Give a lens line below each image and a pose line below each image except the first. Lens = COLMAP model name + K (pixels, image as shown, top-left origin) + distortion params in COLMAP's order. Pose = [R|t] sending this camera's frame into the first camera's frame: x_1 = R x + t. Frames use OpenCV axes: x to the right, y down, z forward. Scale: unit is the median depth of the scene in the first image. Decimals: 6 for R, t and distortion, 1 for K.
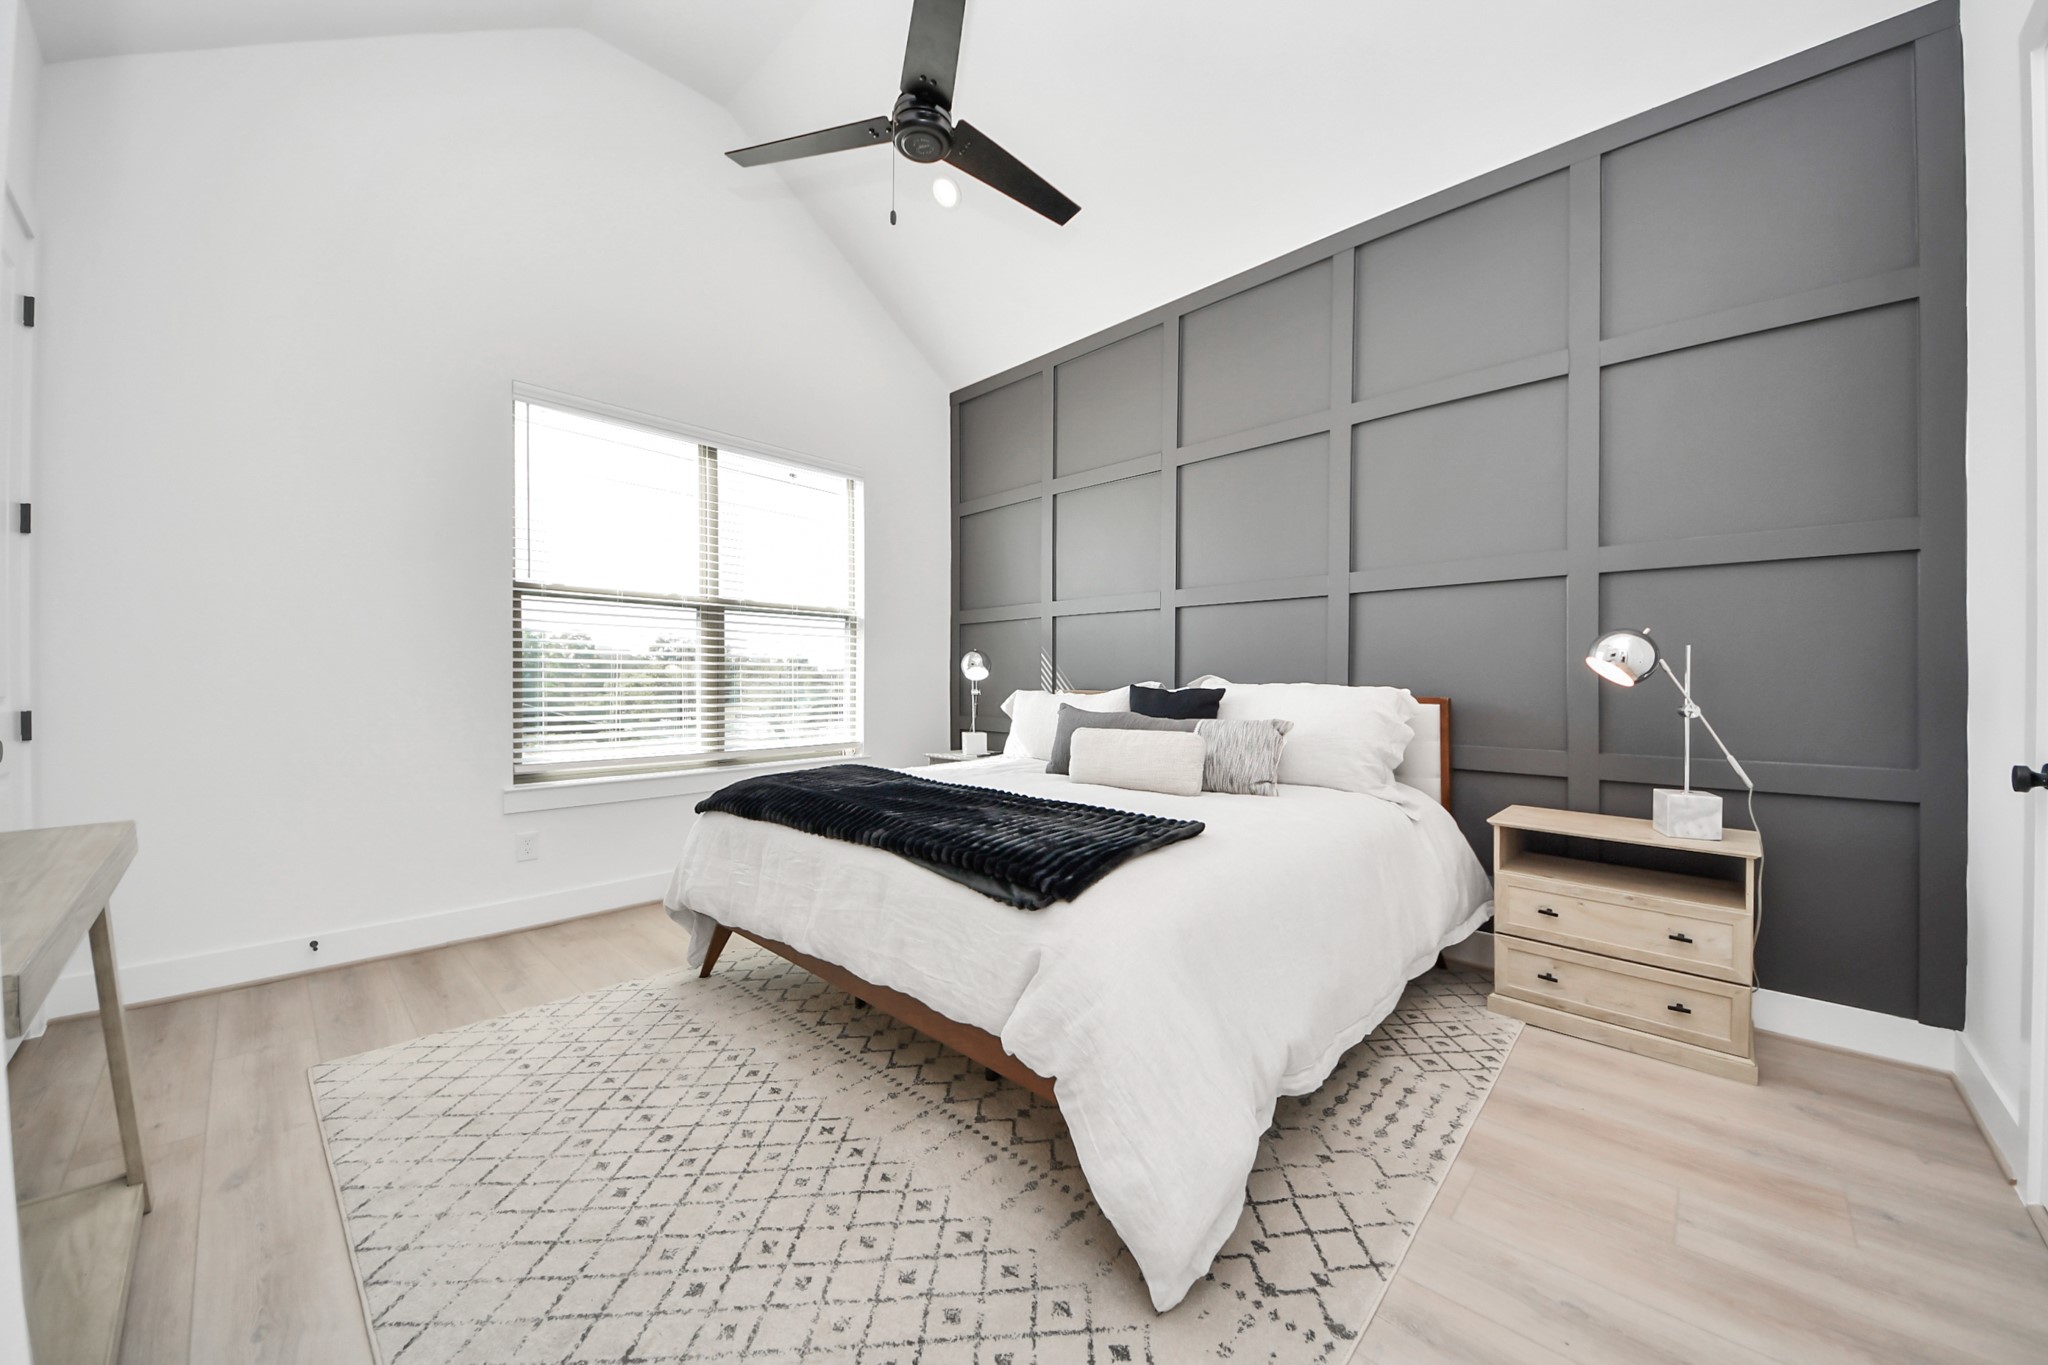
lens RADIAL K [[756.1, 0, 1024.6], [0, 756.1, 681.4], [0, 0, 1]] dist [-0.009774, -0.001269]
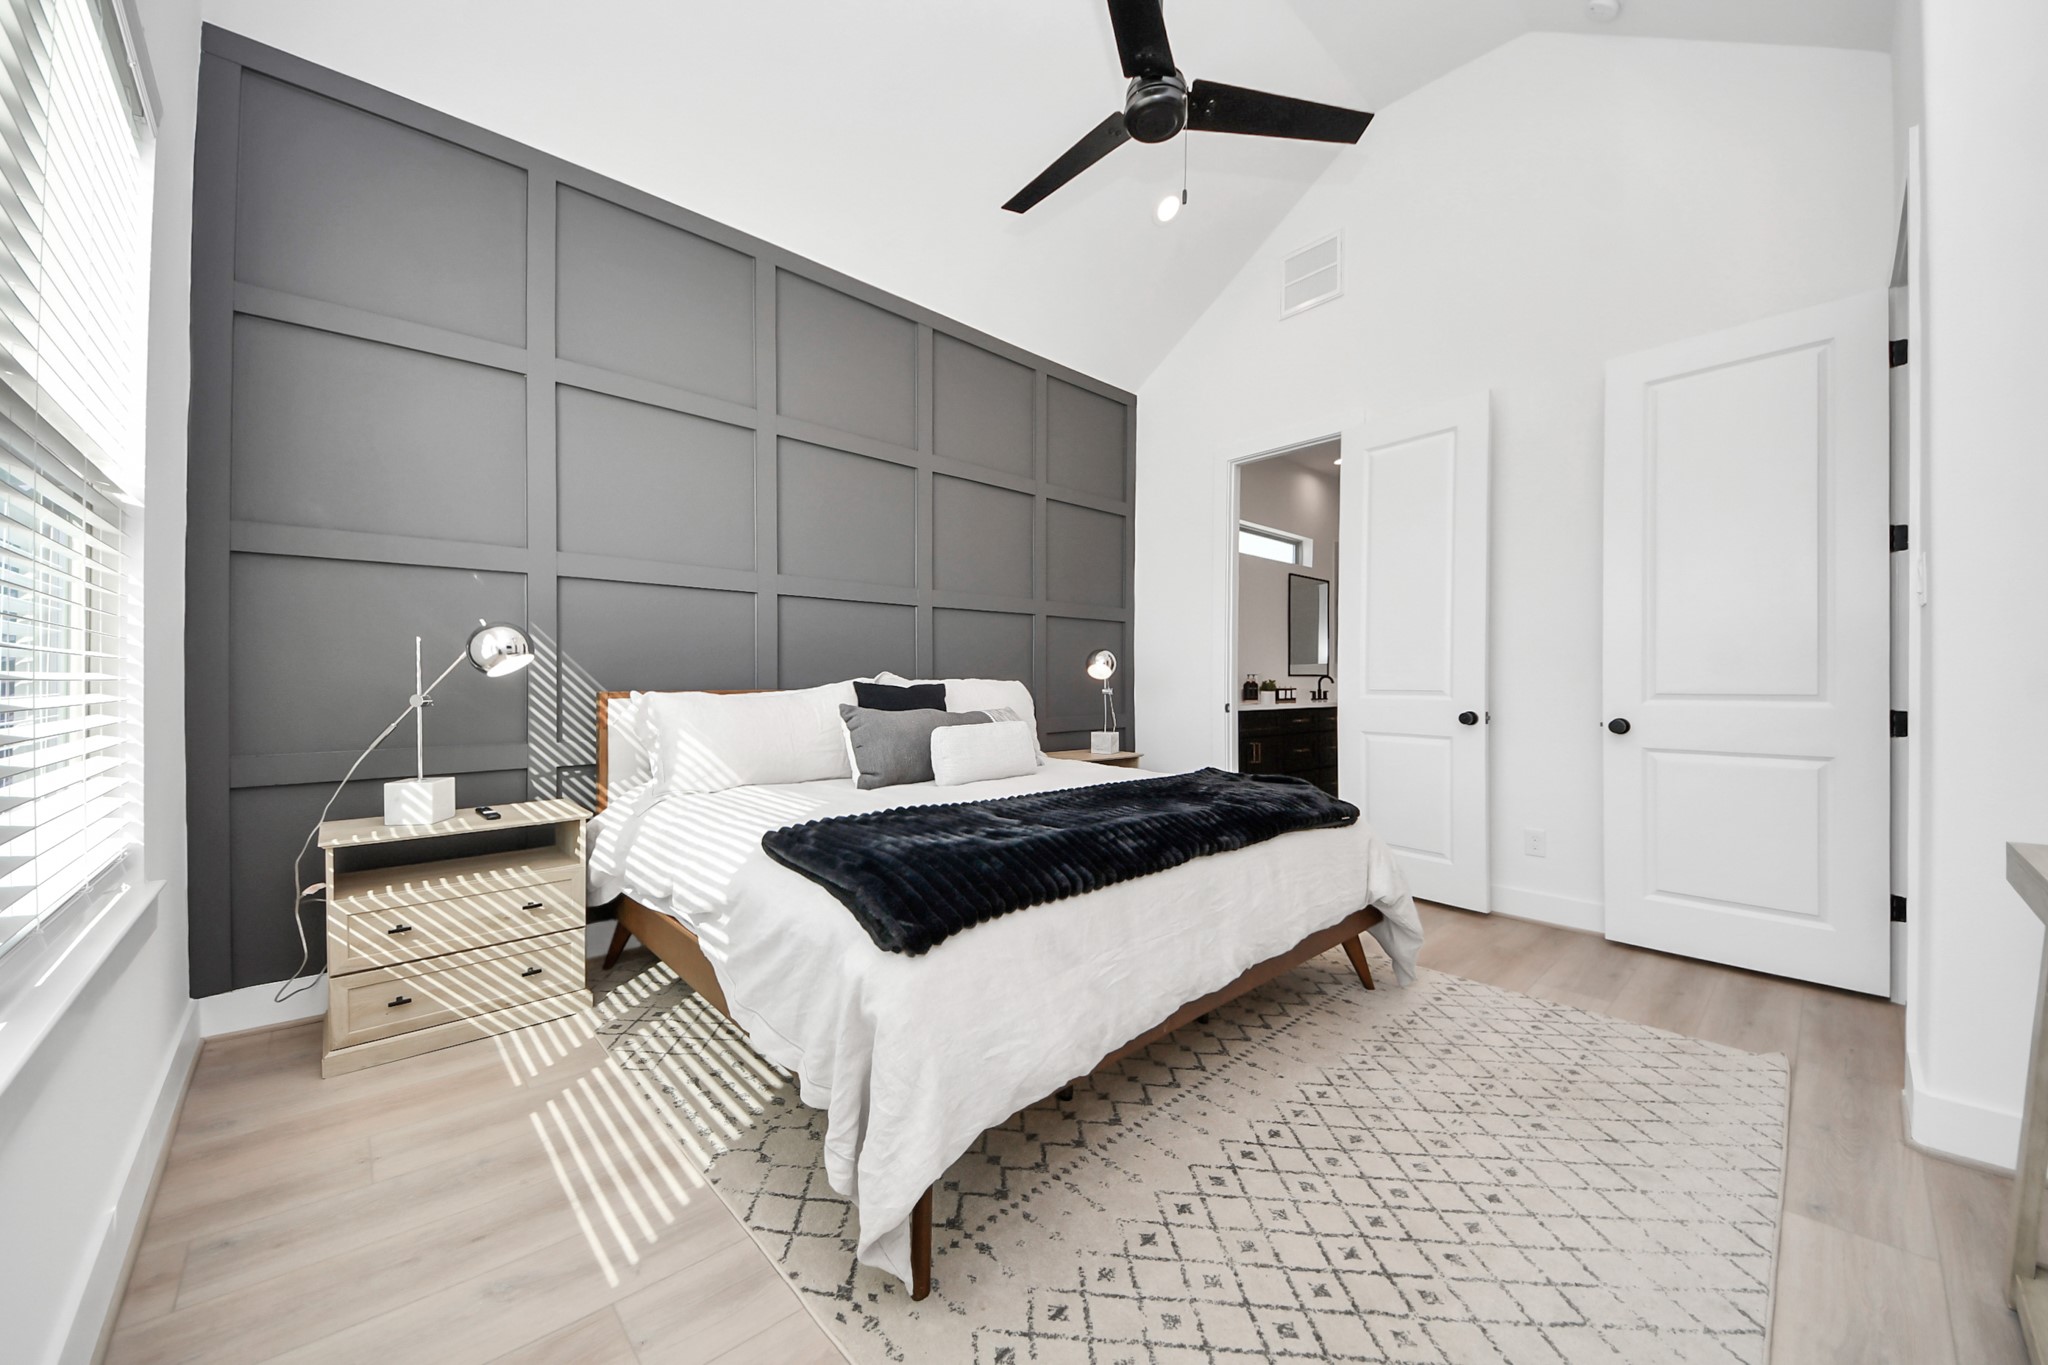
lens RADIAL K [[756.1, 0, 1012.5], [0, 756.1, 666.6], [0, 0, 1]] dist [-0.009774, -0.001269]
pose [[0.061759, 0.009546, 0.998045, -0.965591], [0.002887, 0.999948, -0.009743, -0.007326], [-0.998087, 0.003483, 0.061728, 0.965369]]
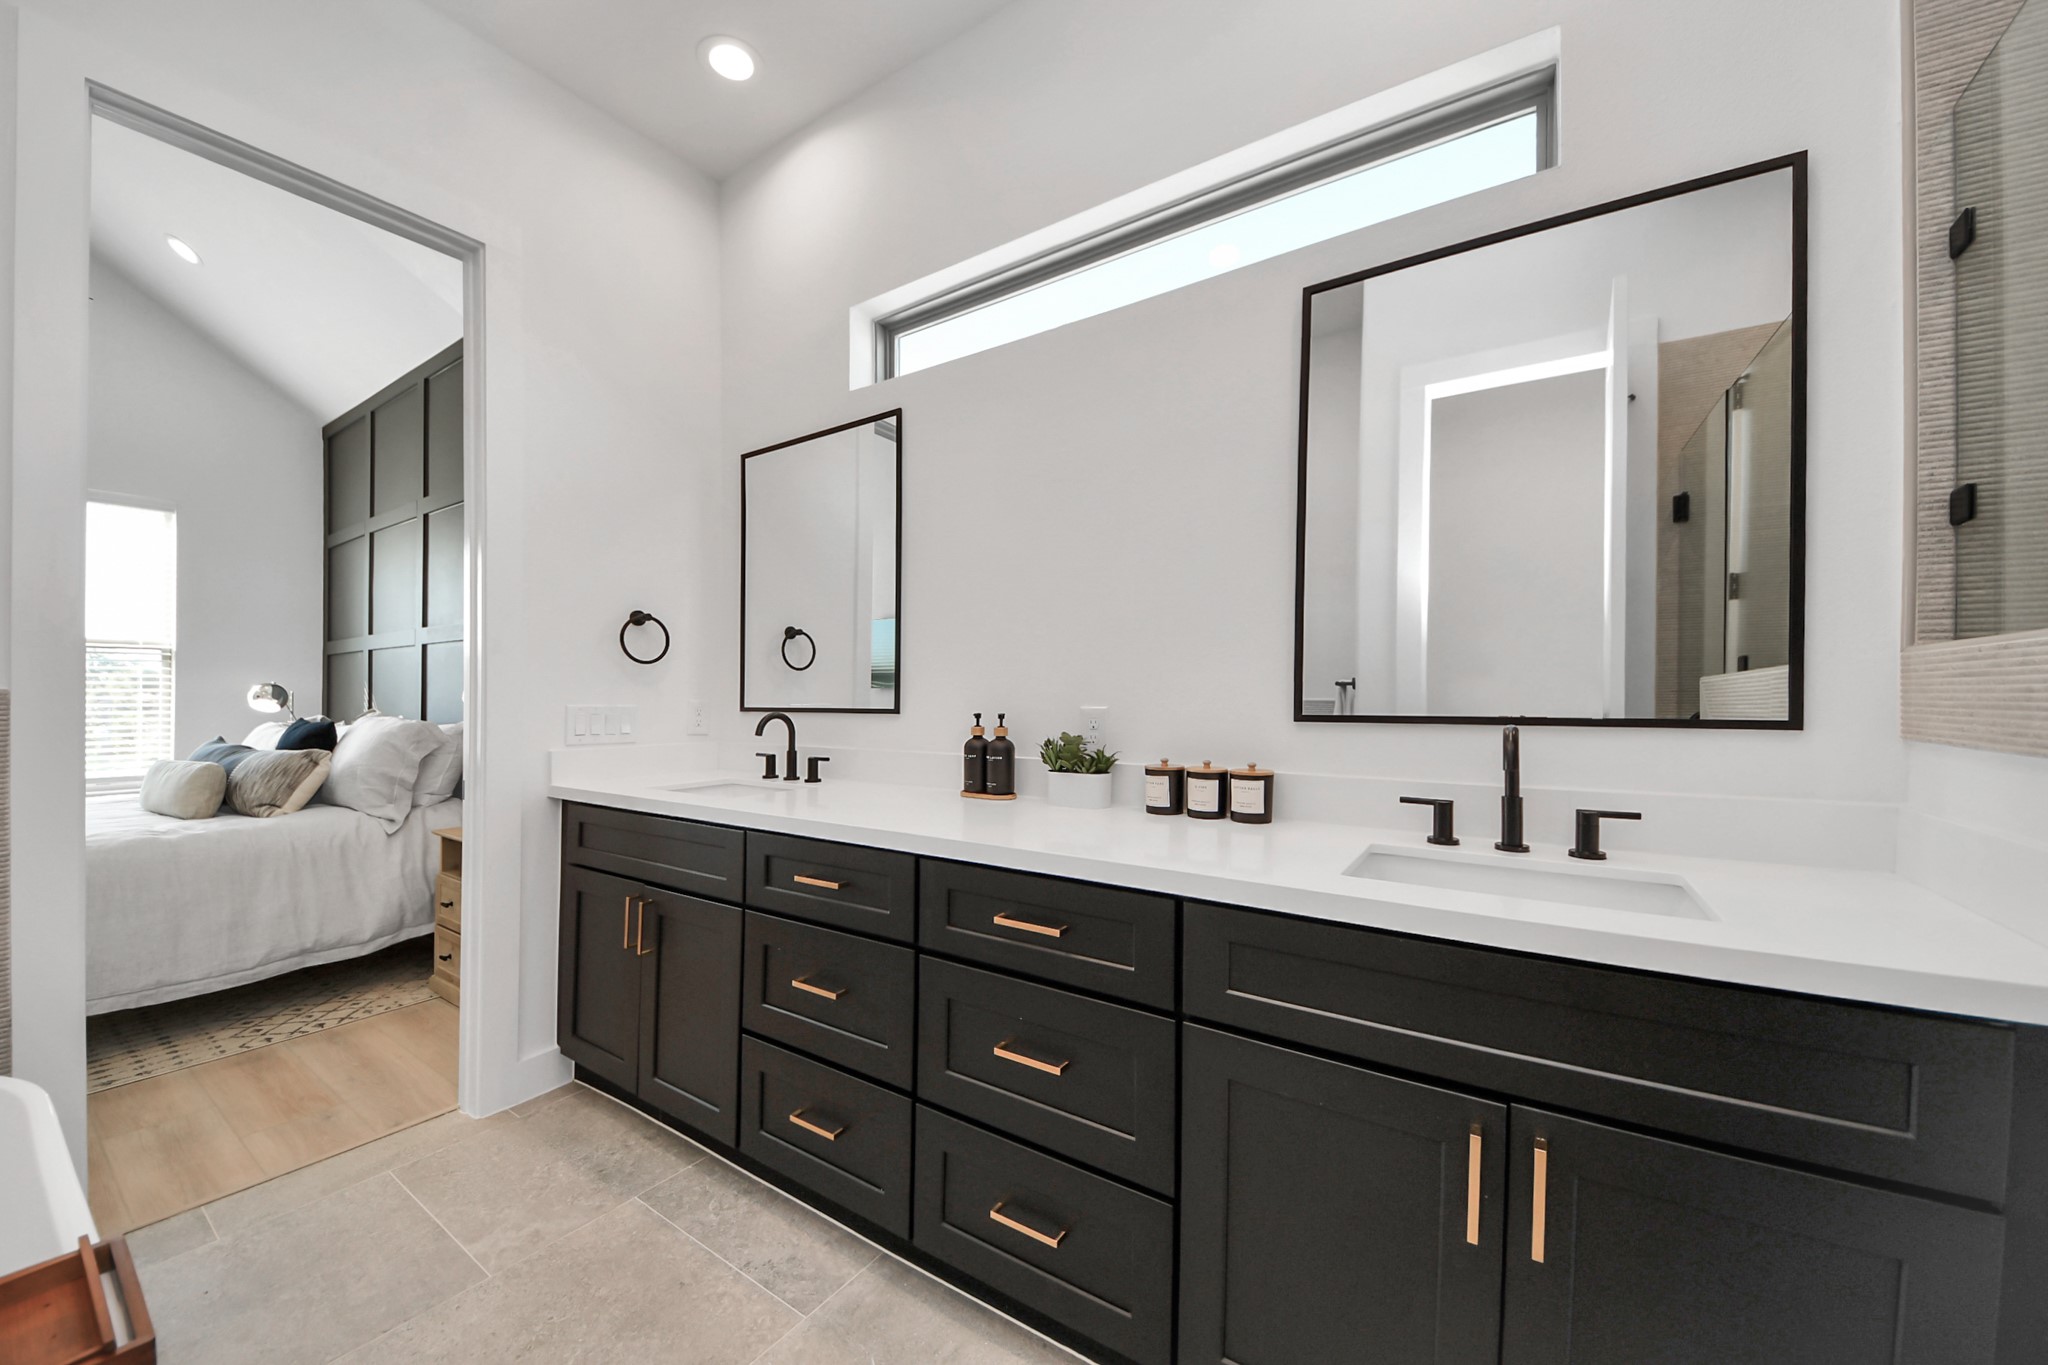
lens RADIAL K [[789.3, 0, 1073.8], [0, 789.3, 656.4], [0, 0, 1]] dist [0.009191, -0.001666]
pose [[0.986553, -0.022384, 0.161902, 1.384691], [0.025788, 0.999488, -0.018956, -0.042814], [-0.161394, 0.022876, 0.986625, -0.431444]]
